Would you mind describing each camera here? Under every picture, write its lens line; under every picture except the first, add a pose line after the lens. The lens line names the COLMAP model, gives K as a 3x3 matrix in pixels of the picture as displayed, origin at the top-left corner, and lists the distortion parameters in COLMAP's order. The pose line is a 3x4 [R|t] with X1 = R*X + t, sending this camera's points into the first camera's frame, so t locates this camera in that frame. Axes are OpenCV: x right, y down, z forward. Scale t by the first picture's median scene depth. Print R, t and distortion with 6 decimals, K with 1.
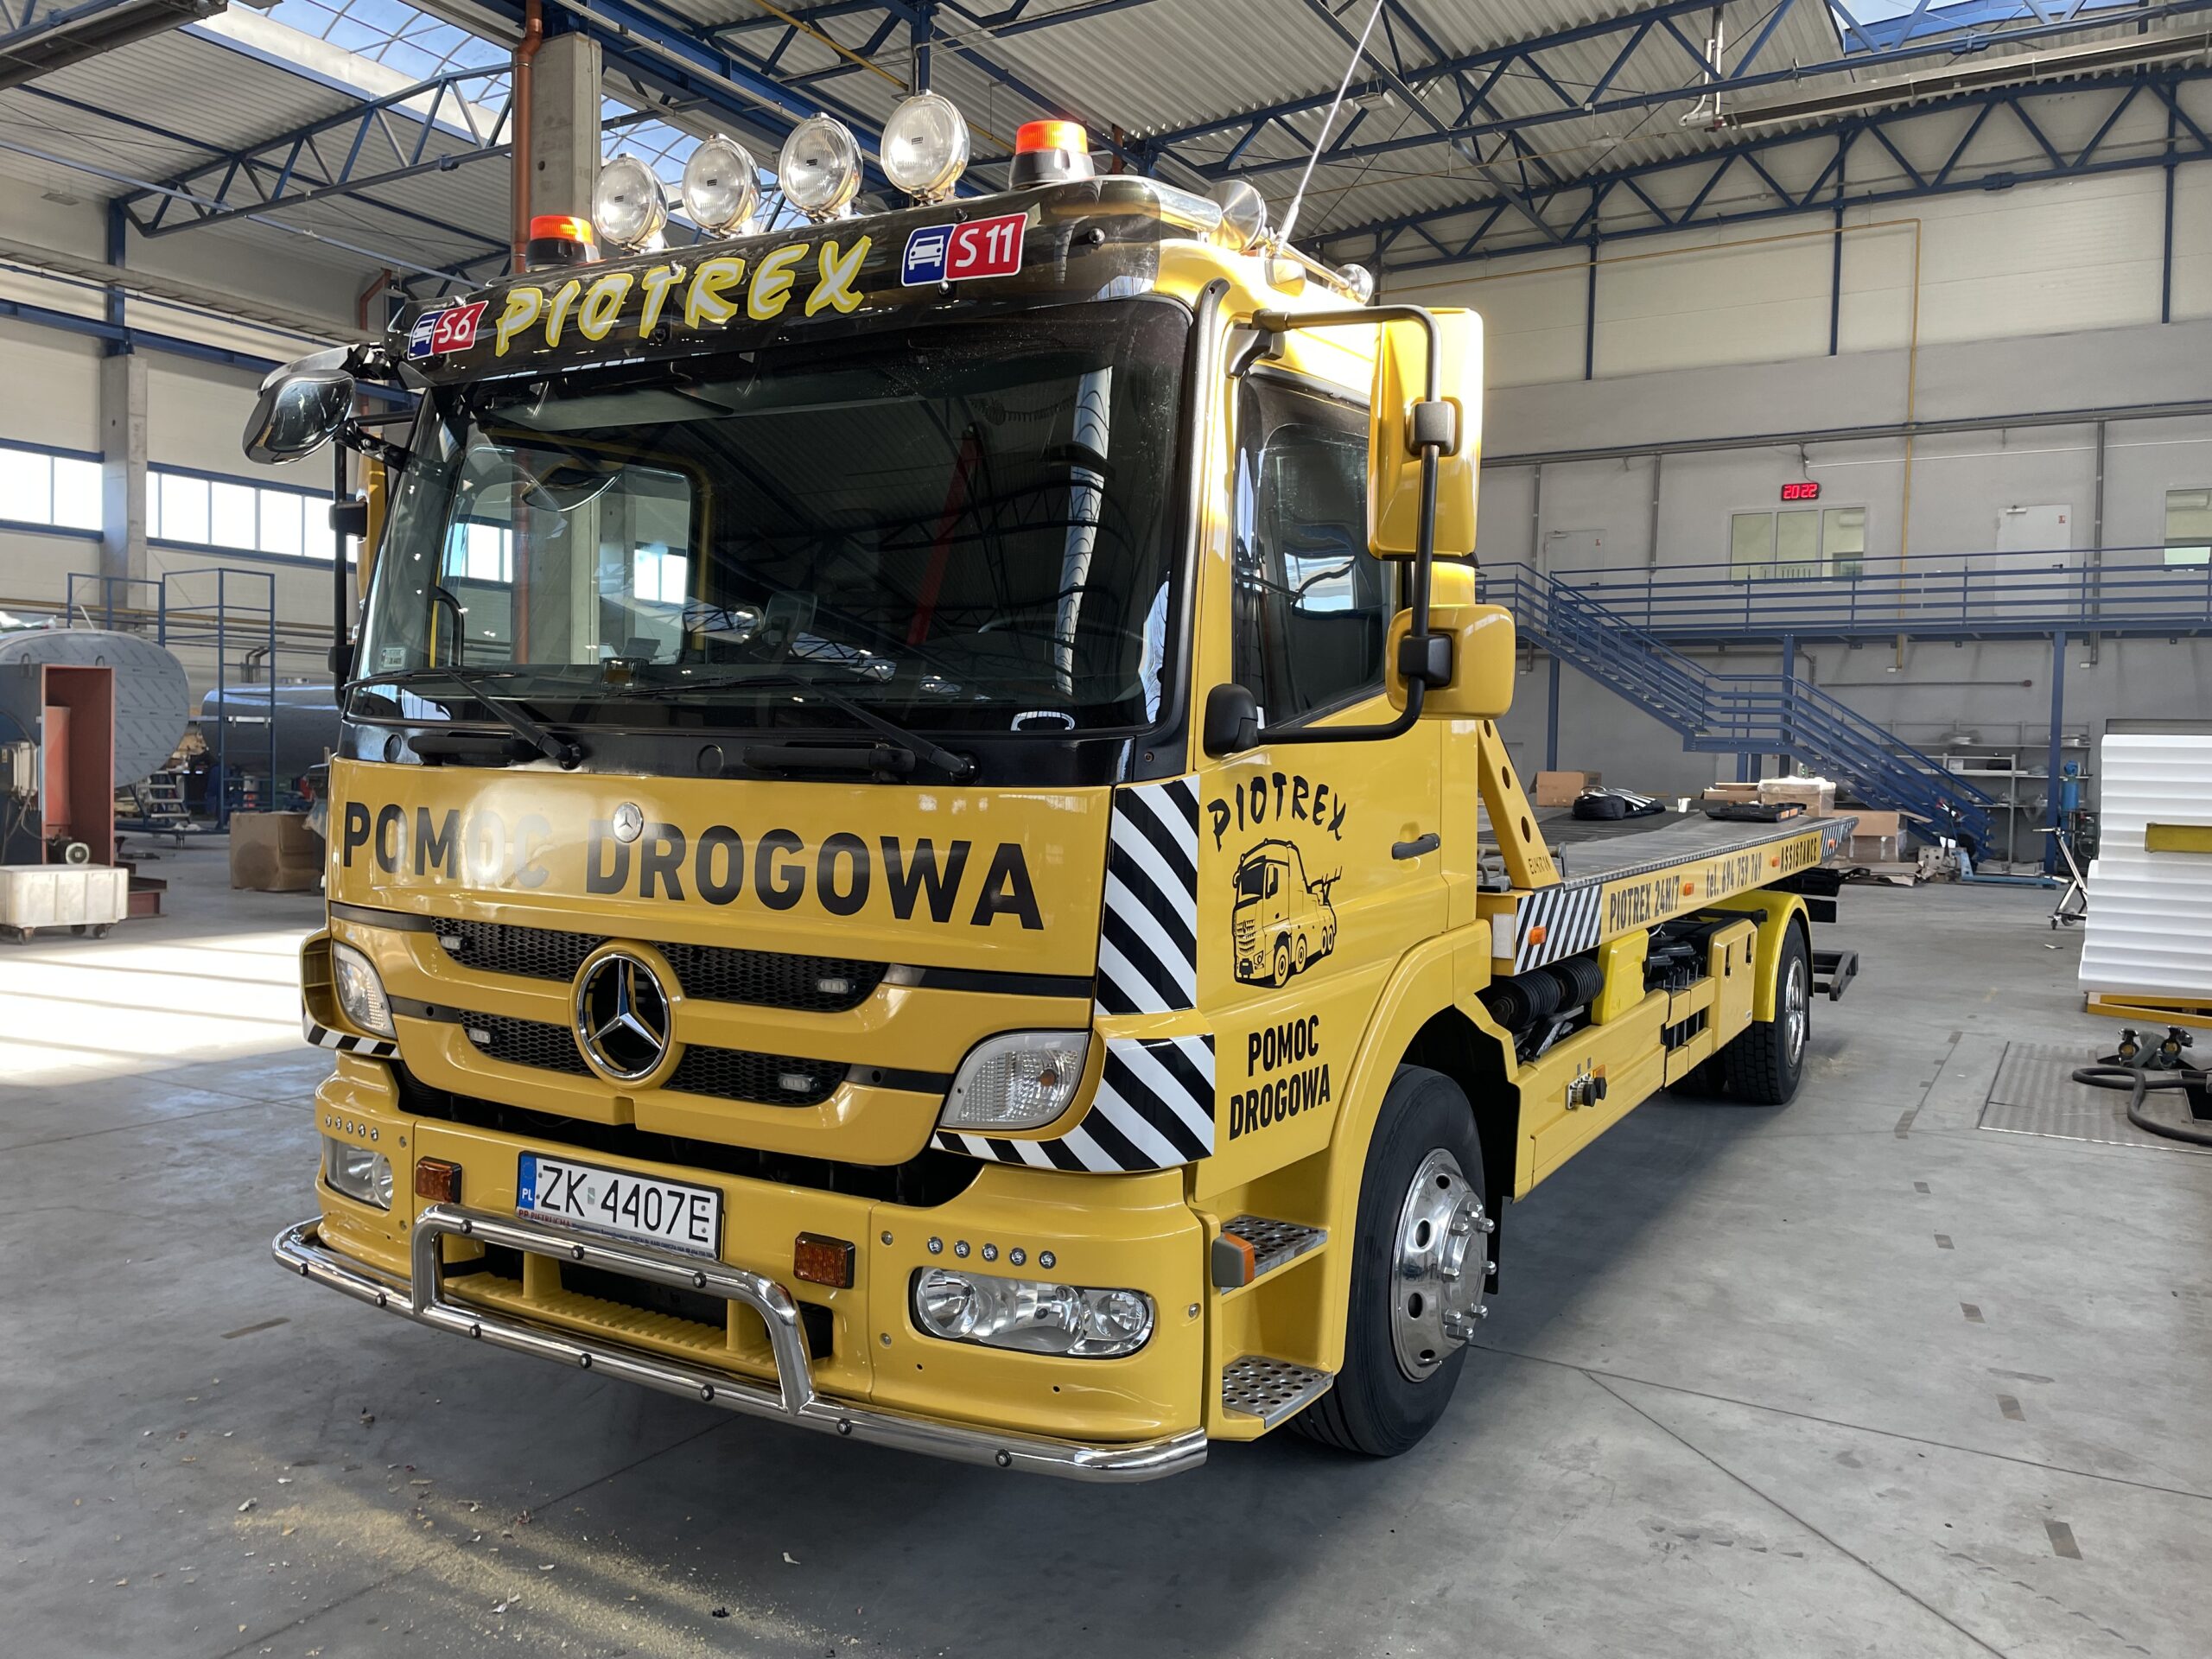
lens RADIAL K [[1657.6, 0, 1104.1], [0, 1657.6, 814.6], [0, 0, 1]] dist [0.090132, -0.105816]
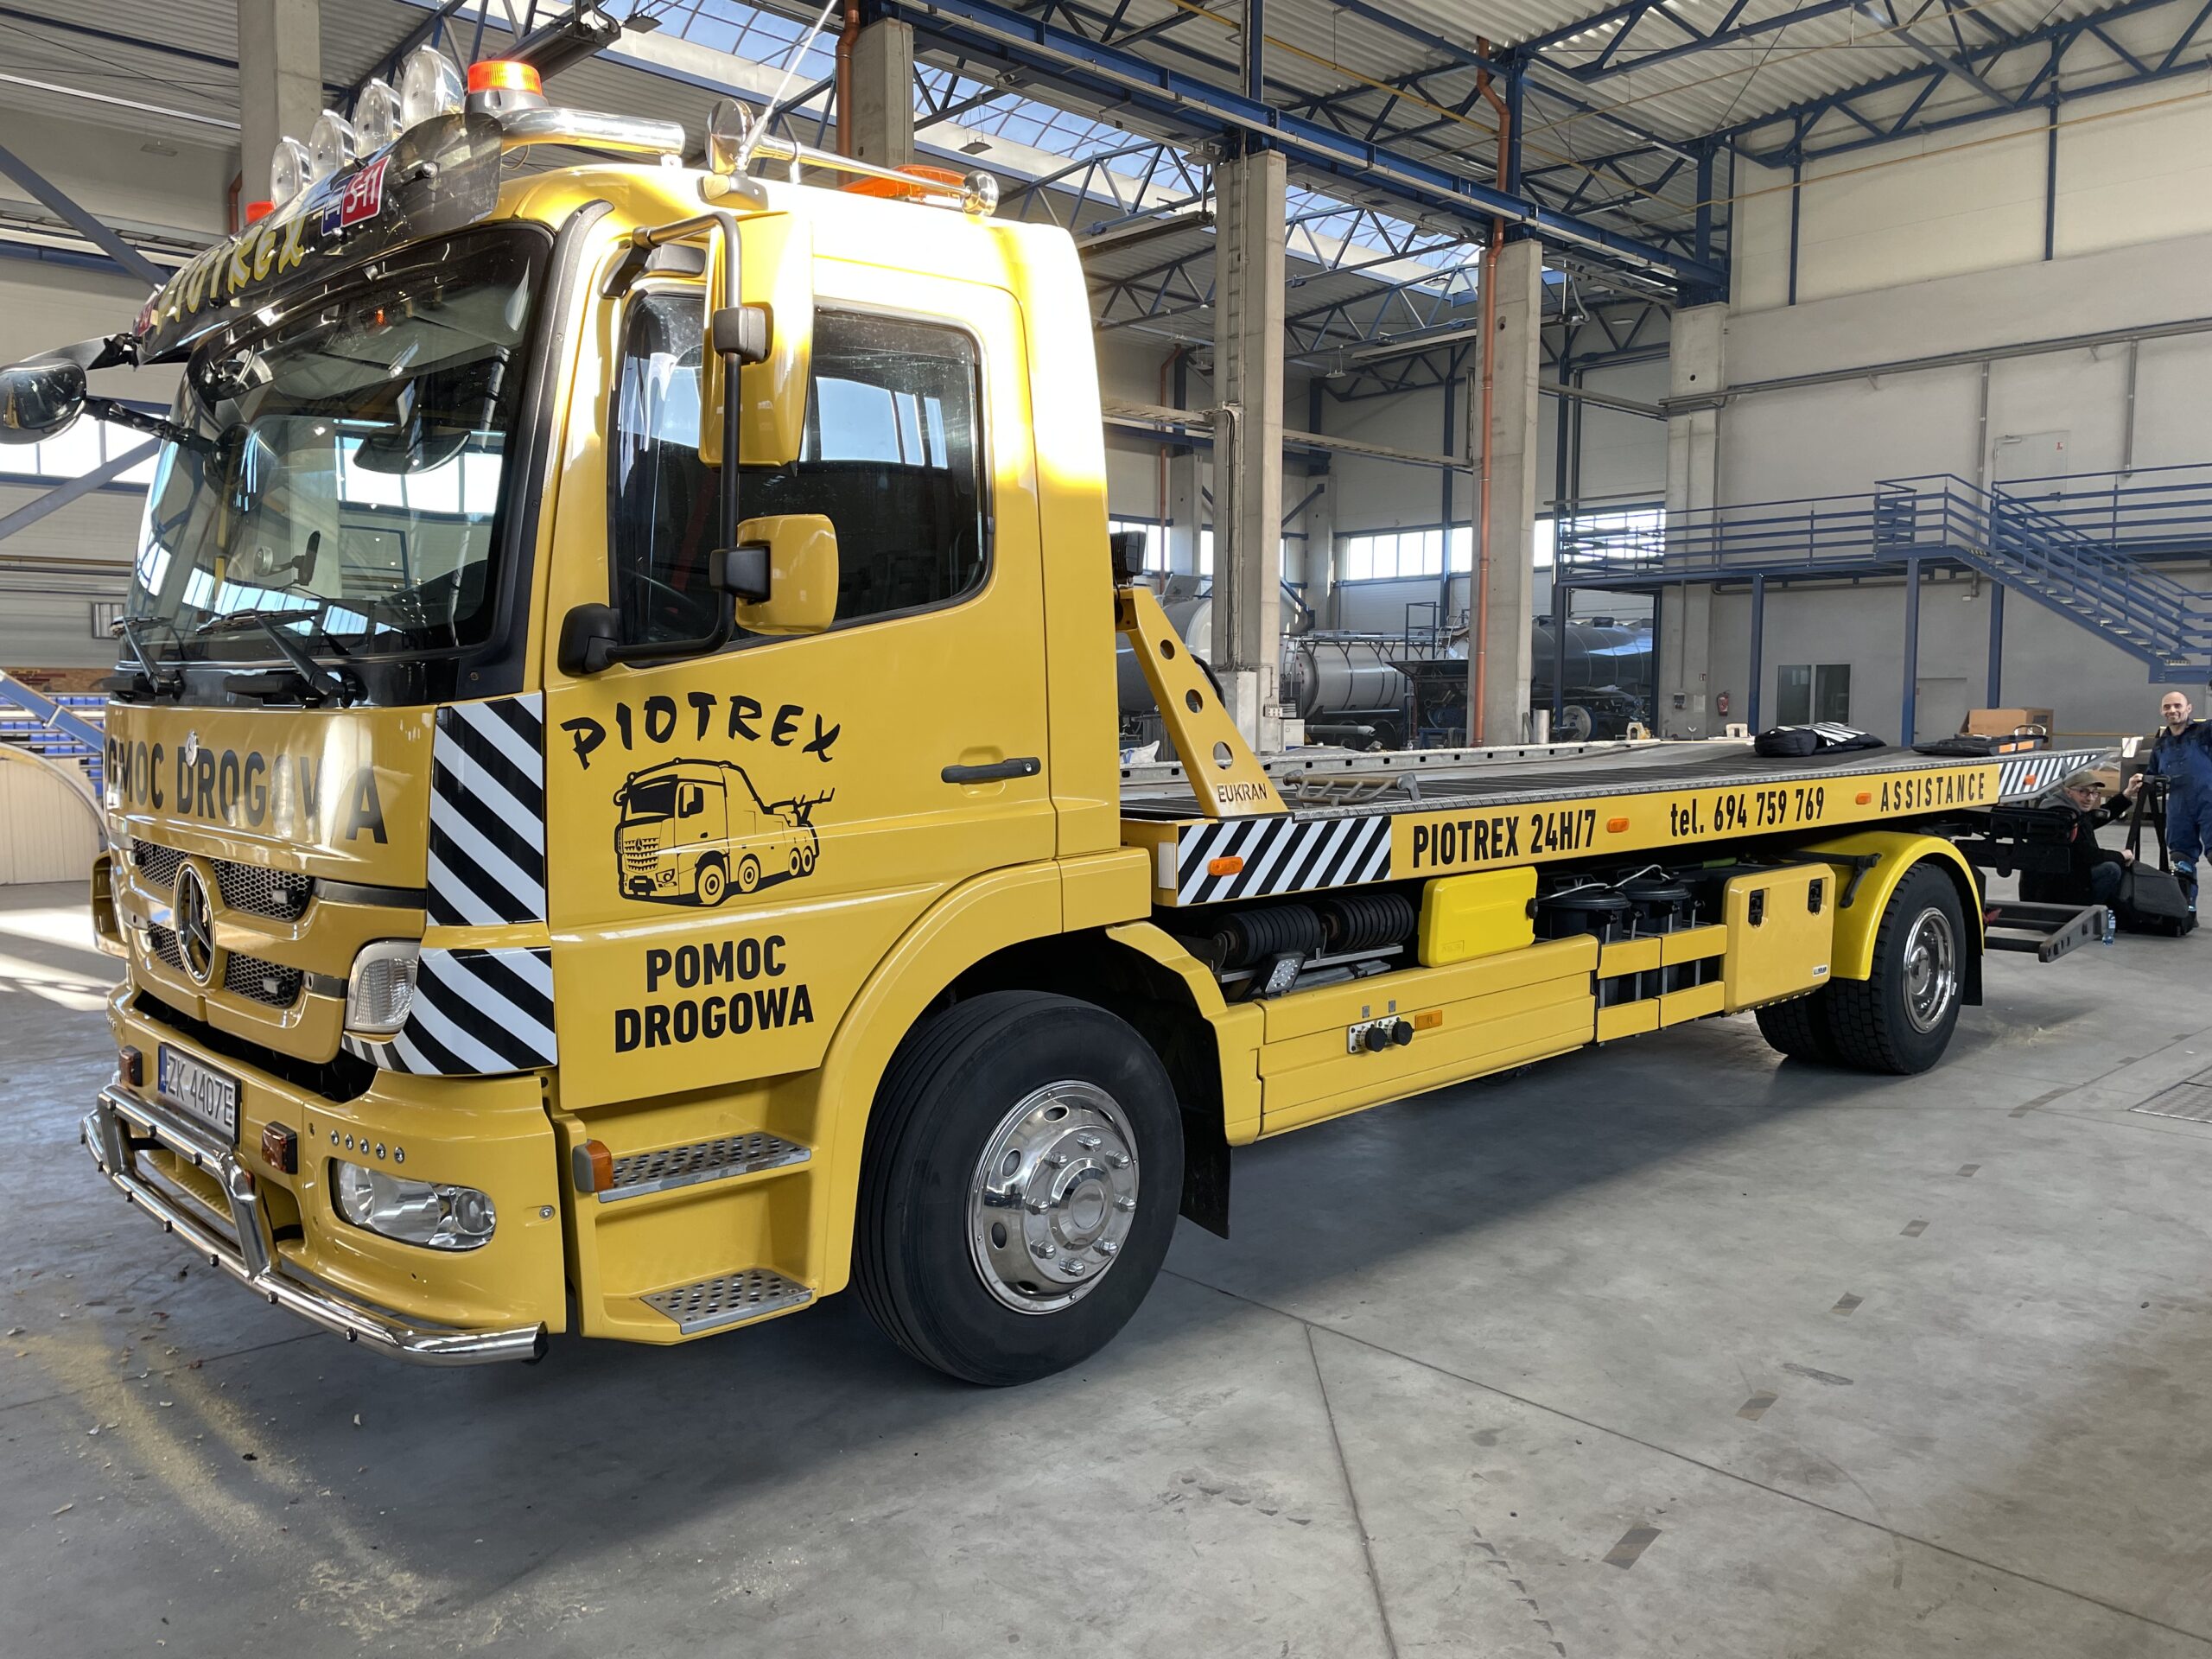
lens RADIAL K [[1657.6, 0, 1104.1], [0, 1657.6, 814.6], [0, 0, 1]] dist [0.090132, -0.105816]
pose [[0.961169, 0.001497, -0.275957, 0.459901], [0.006429, 0.999592, 0.027816, 0.016378], [0.275886, -0.028510, 0.960767, 0.070828]]
